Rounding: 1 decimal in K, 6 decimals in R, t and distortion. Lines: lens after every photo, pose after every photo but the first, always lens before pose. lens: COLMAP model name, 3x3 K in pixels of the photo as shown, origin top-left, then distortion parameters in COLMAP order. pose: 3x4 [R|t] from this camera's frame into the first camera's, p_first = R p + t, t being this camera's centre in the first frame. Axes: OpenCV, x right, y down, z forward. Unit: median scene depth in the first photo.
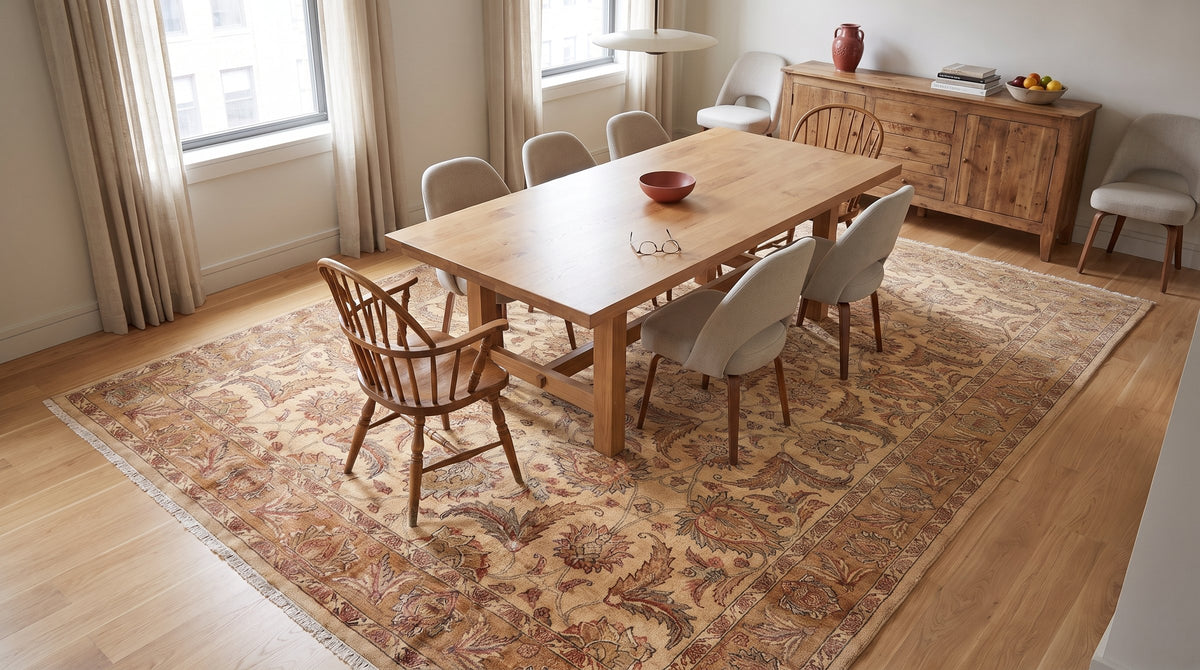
lens RADIAL K [[1020.4, 0, 600.0], [0, 1020.4, 335.0], [0, 0, 1]] dist [0.008870, 0.004382]
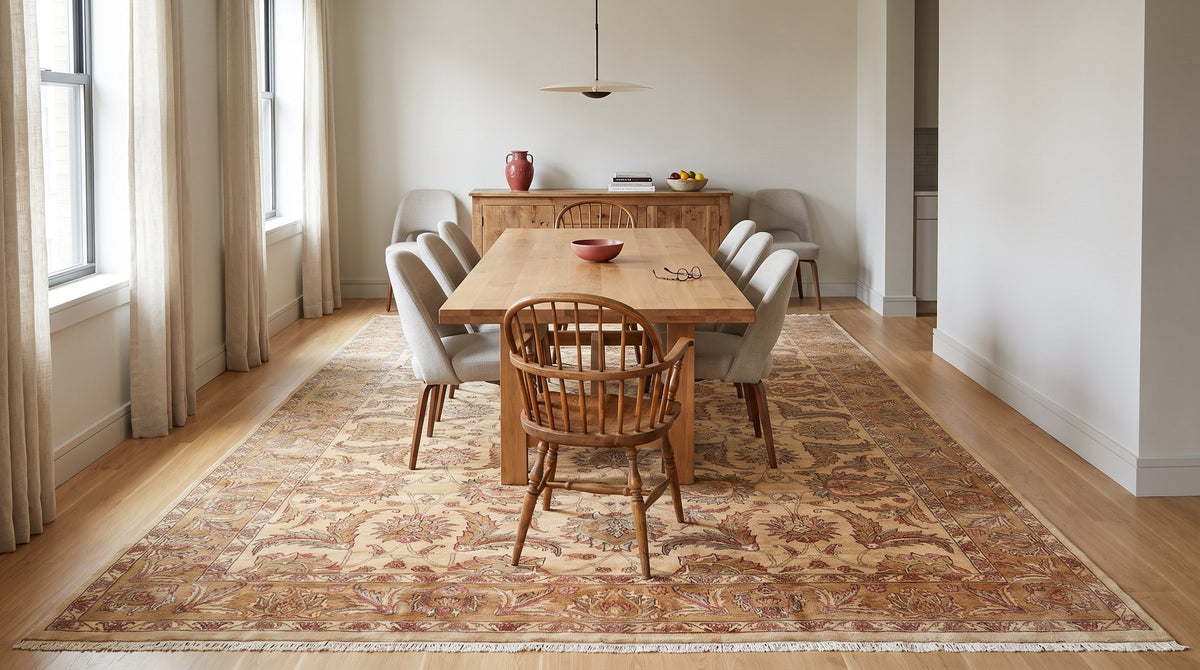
lens RADIAL K [[1020.4, 0, 600.0], [0, 1020.4, 335.0], [0, 0, 1]] dist [0.008870, 0.004382]
pose [[0.745410, -0.164583, 0.645969, -0.485502], [0.310552, 0.943198, -0.118047, 0.052016], [-0.589848, 0.288600, 0.754181, 0.170649]]
